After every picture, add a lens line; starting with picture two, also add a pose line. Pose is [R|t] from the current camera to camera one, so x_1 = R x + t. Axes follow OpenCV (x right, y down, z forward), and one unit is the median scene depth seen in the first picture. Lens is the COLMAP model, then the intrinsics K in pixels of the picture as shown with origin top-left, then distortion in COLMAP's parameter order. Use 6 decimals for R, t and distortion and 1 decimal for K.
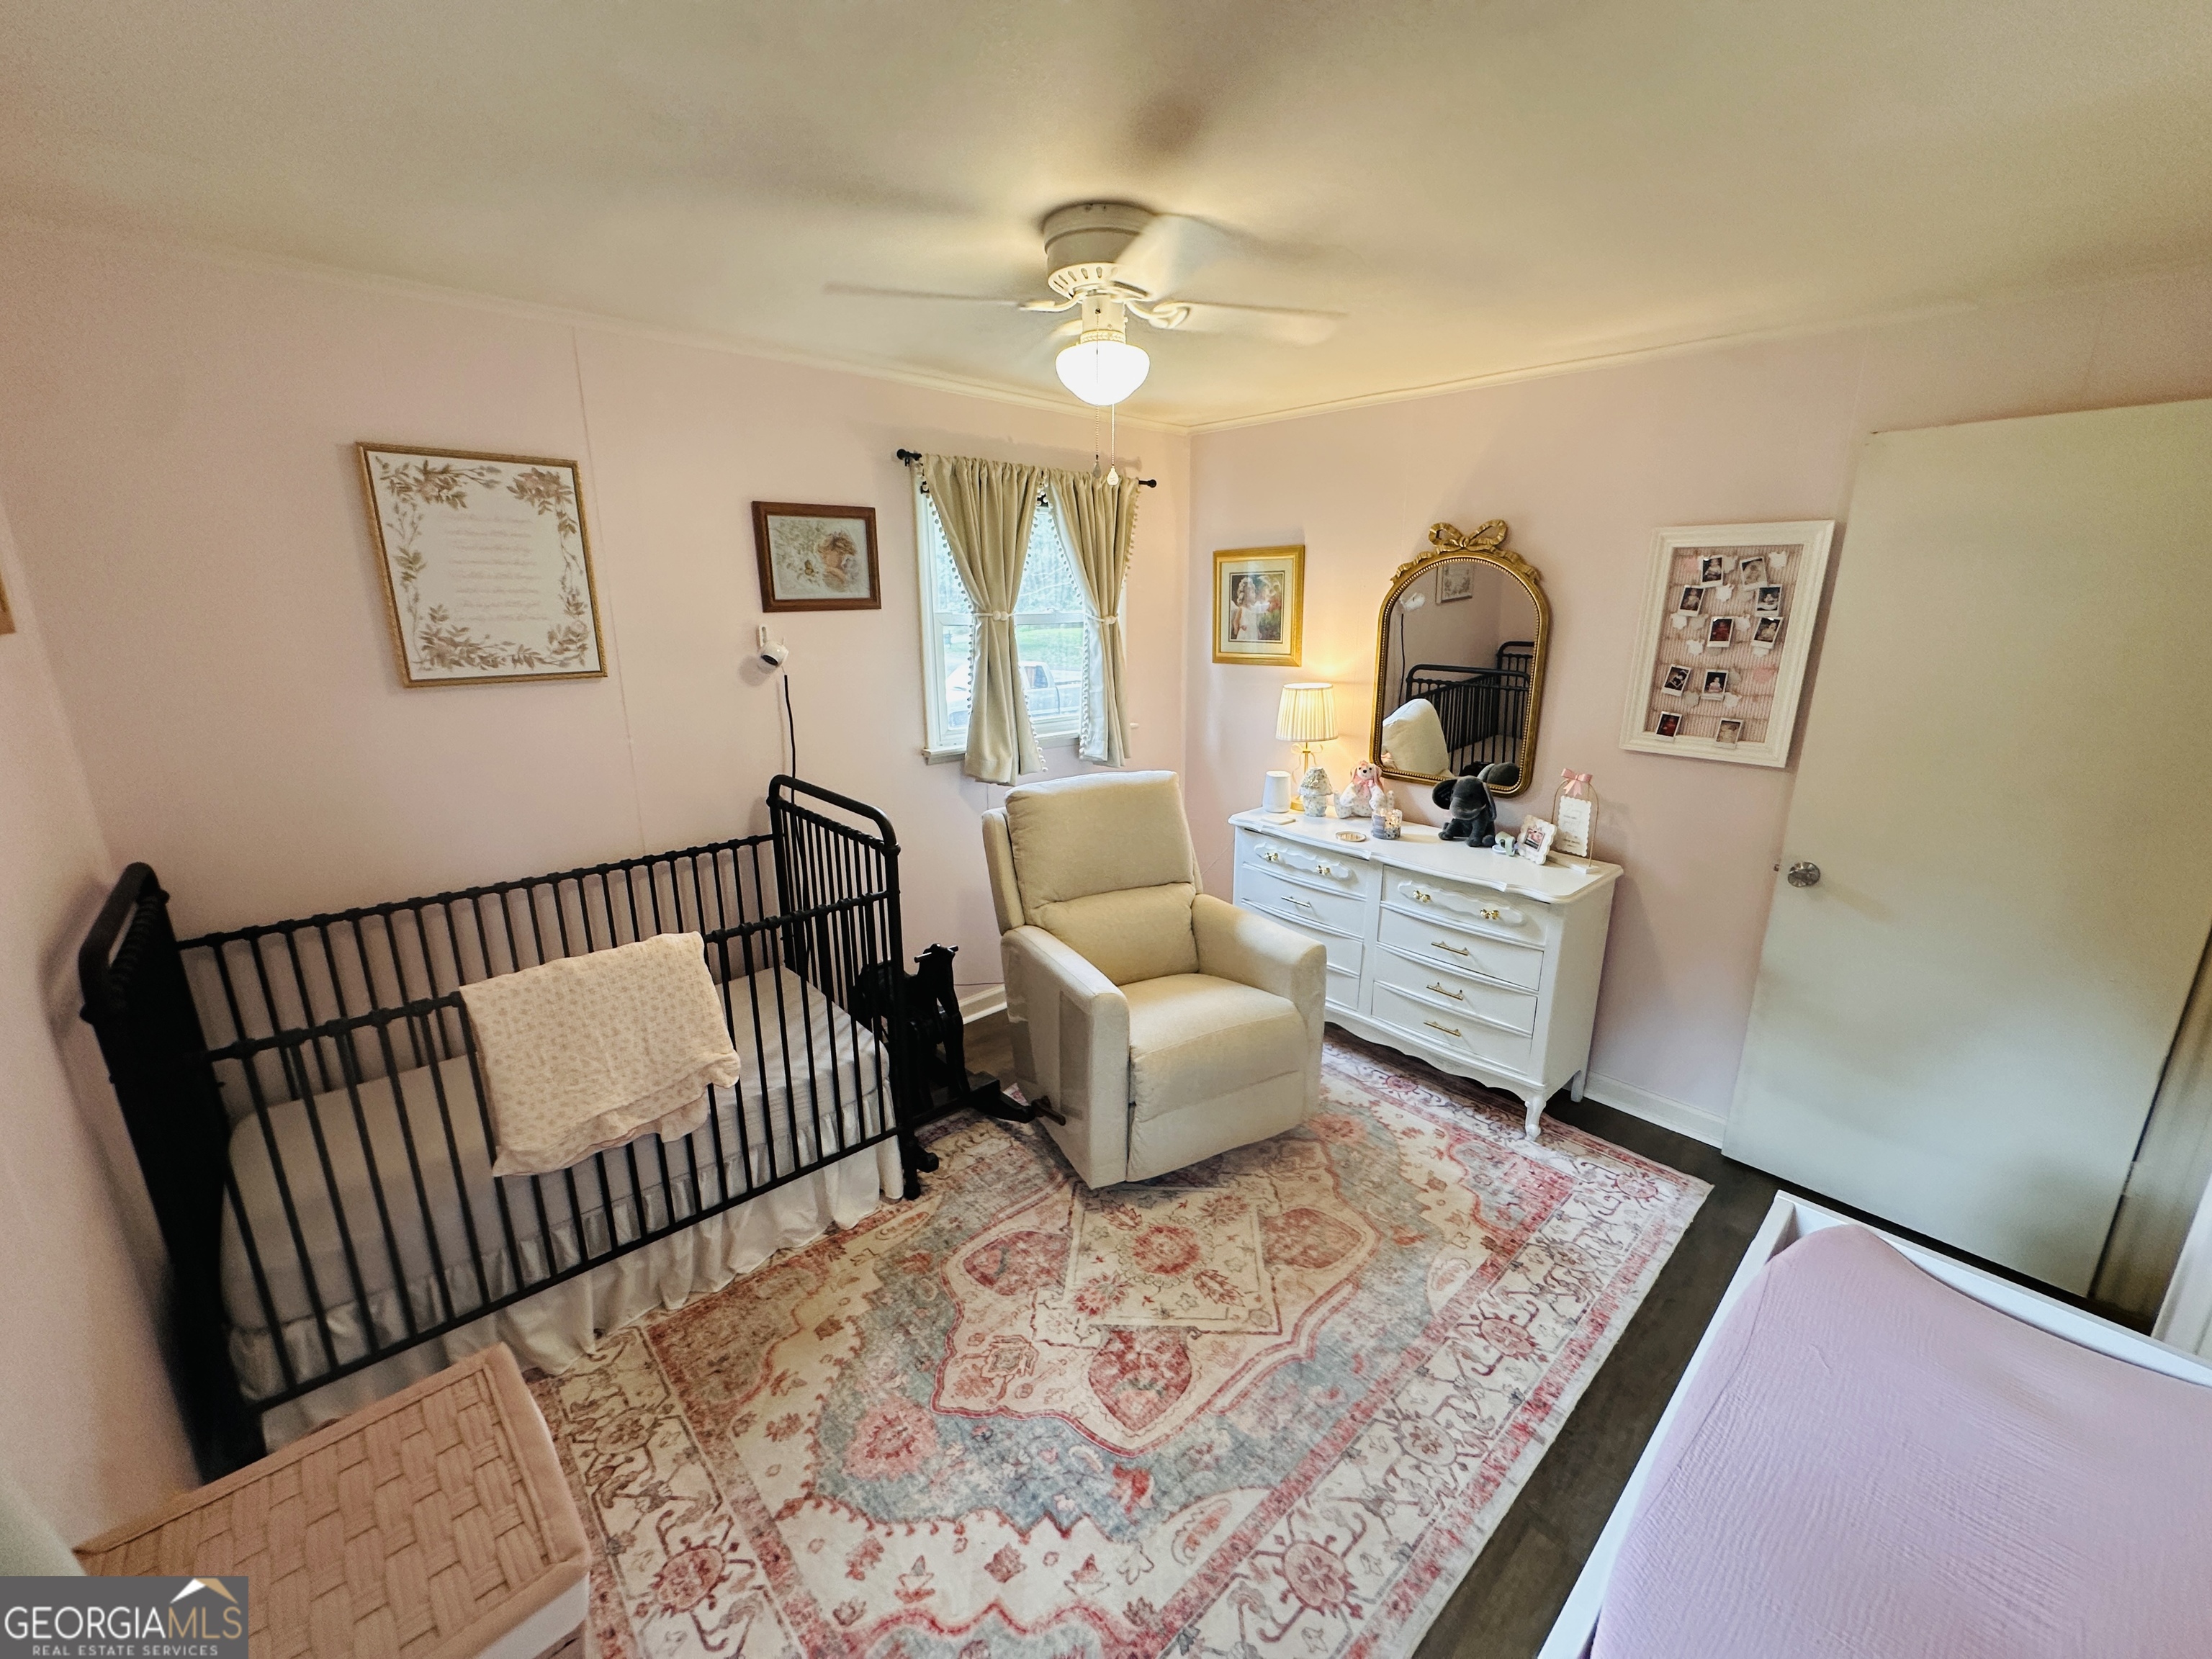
lens RADIAL K [[882.4, 0, 1109.4], [0, 882.4, 822.5], [0, 0, 1]] dist [-0.007509, 0.002467]
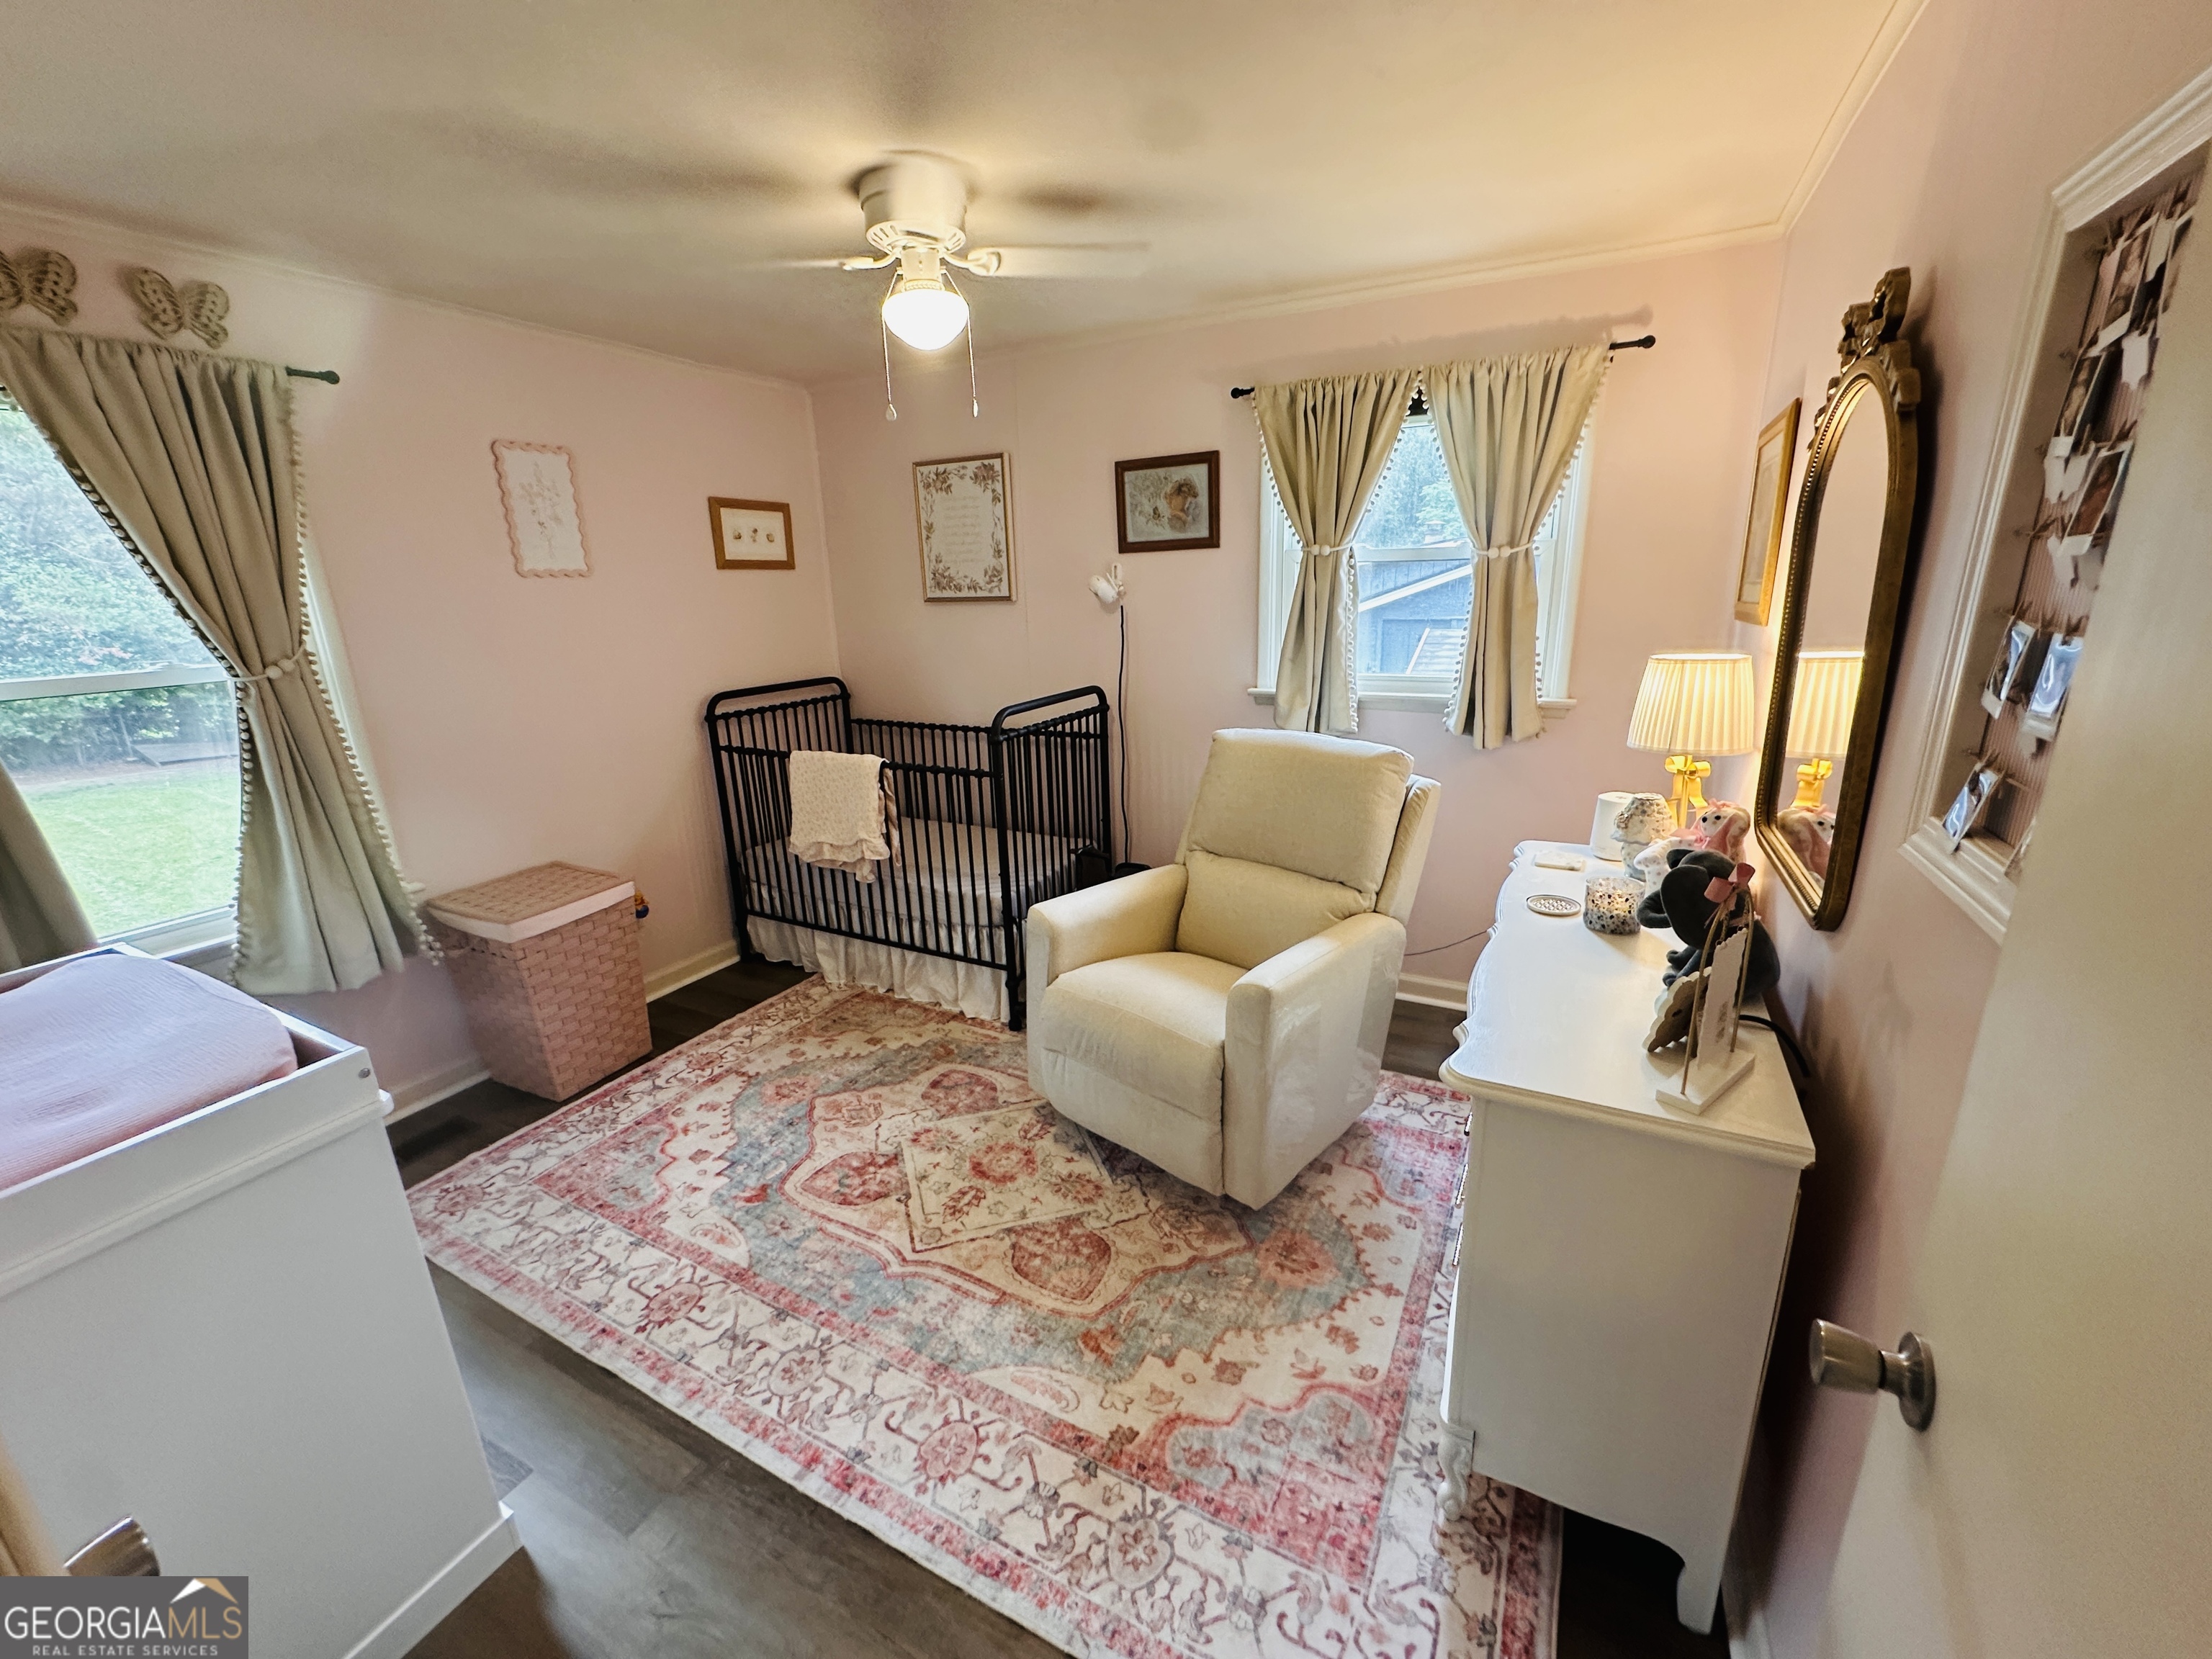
lens RADIAL K [[882.4, 0, 1109.6], [0, 882.4, 827.6], [0, 0, 1]] dist [-0.007509, 0.002467]
pose [[0.338578, 0.248921, -0.907416, 1.047316], [-0.207462, 0.960389, 0.186044, -0.126318], [0.917782, 0.125264, 0.376808, 0.740607]]
